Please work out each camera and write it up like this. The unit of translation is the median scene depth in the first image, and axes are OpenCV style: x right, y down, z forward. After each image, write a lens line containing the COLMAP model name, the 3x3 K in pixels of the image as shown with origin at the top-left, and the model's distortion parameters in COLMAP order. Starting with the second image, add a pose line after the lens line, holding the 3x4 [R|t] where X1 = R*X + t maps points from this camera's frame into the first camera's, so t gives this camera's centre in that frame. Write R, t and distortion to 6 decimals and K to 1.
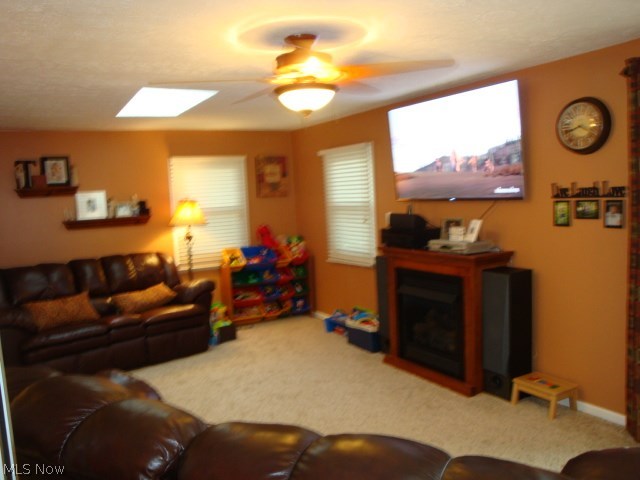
lens RADIAL K [[531.5, 0, 321.9], [0, 531.5, 241.5], [0, 0, 1]] dist [-0.096546, 0.035084]
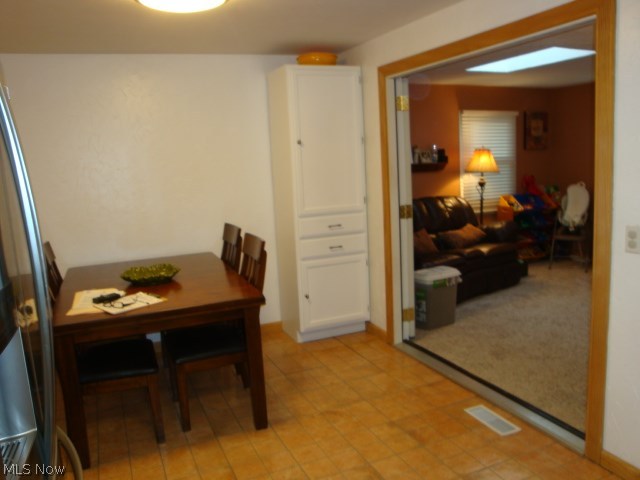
lens RADIAL K [[531.5, 0, 320.3], [0, 531.5, 235.7], [0, 0, 1]] dist [-0.096546, 0.035084]
pose [[0.994498, 0.031303, -0.099974, -0.446957], [-0.024595, 0.997406, 0.067646, 0.033072], [0.101832, -0.064815, 0.992688, -0.131163]]
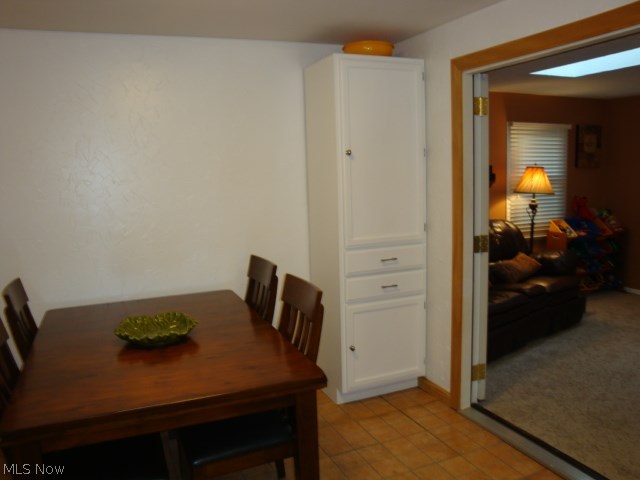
lens RADIAL K [[531.5, 0, 318.9], [0, 531.5, 244.4], [0, 0, 1]] dist [-0.096546, 0.035084]
pose [[0.994438, 0.048740, -0.093372, -0.516645], [-0.043313, 0.997301, 0.059292, 0.021900], [0.096010, -0.054917, 0.993864, 0.005190]]
